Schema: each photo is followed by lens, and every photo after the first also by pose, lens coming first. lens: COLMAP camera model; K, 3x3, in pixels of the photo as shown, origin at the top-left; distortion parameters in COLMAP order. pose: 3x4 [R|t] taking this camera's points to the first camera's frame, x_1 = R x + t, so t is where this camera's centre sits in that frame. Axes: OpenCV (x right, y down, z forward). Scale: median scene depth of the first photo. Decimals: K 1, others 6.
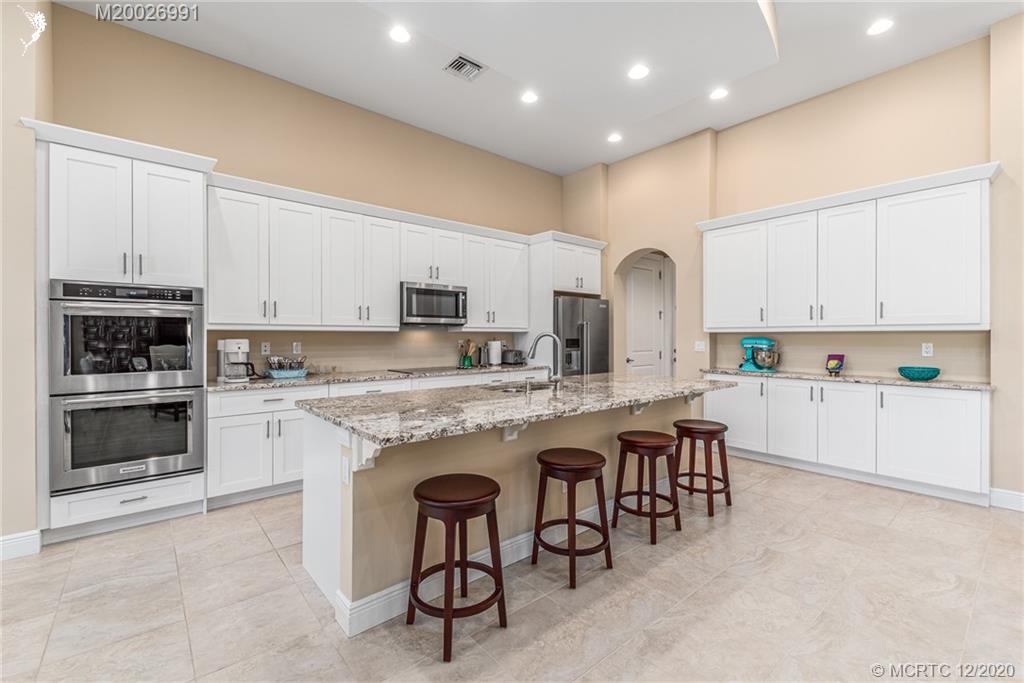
lens RADIAL K [[438.6, 0, 511.8], [0, 438.6, 338.7], [0, 0, 1]] dist [0.000279, -0.000005]
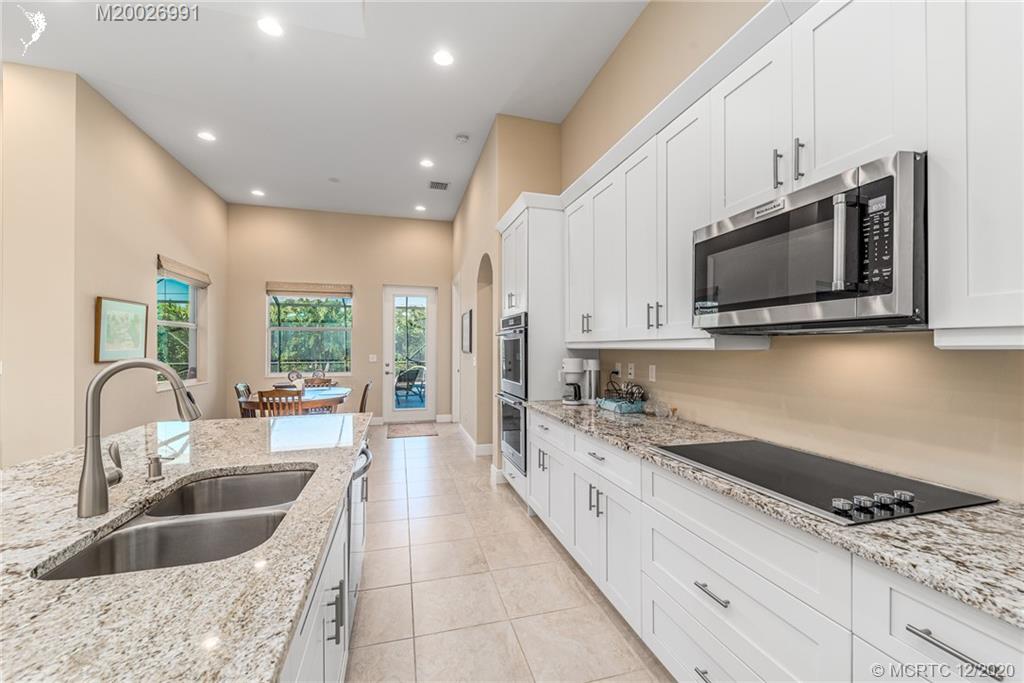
lens RADIAL K [[416.5, 0, 517.7], [0, 416.5, 348.5], [0, 0, 1]] dist [0.001748, 0.000172]
pose [[-0.409908, -0.003801, -0.912119, 0.198655], [-0.003951, 0.999989, -0.002392, -0.014707], [0.912118, 0.002623, -0.409919, 1.018138]]
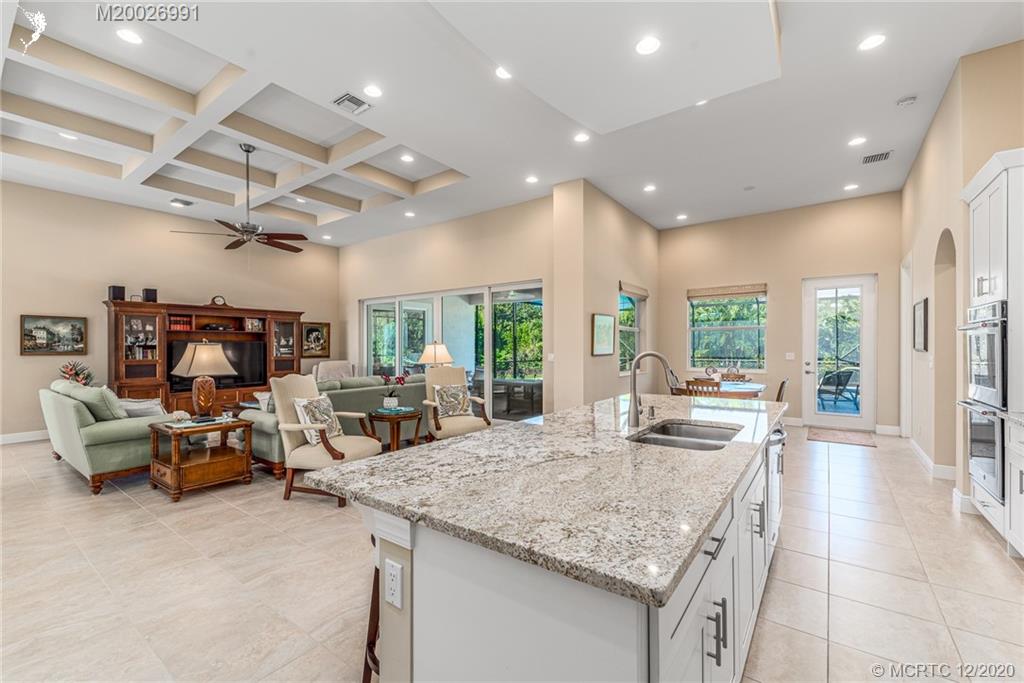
lens RADIAL K [[426.0, 0, 511.2], [0, 426.0, 346.9], [0, 0, 1]] dist [0.021463, -0.011627]
pose [[-0.972542, -0.002888, -0.232709, 0.336090], [-0.003378, 0.999993, 0.001708, -0.013443], [0.232703, 0.002447, -0.972545, 1.153320]]
